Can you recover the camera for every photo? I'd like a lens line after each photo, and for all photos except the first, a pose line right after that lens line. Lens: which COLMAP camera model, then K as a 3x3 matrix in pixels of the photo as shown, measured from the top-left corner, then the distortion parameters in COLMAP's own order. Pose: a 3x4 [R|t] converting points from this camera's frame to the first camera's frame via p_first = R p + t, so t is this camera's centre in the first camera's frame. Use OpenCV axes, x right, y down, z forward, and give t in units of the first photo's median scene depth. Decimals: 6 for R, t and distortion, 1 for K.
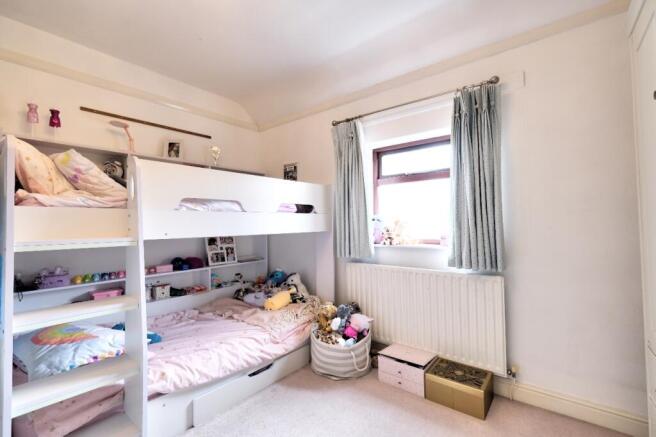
lens RADIAL K [[290.1, 0, 327.4], [0, 290.1, 213.2], [0, 0, 1]] dist [-0.000586, -0.000899]
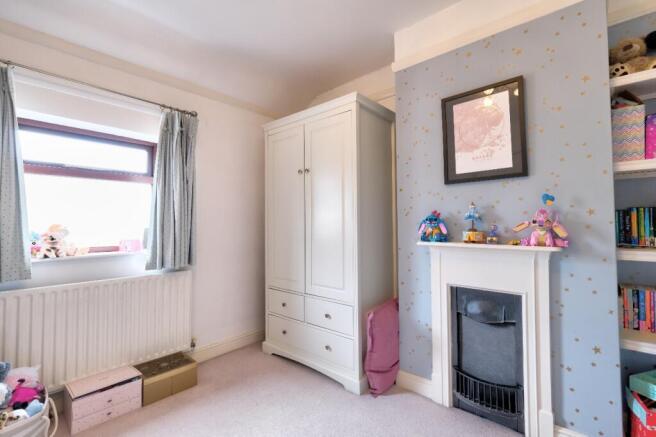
lens RADIAL K [[290.1, 0, 327.6], [0, 290.1, 219.6], [0, 0, 1]] dist [-0.000586, -0.000899]
pose [[0.064984, 0.030882, 0.997408, -0.562279], [-0.022134, 0.999320, -0.029499, 0.021128], [-0.997641, -0.020159, 0.065623, 0.298571]]
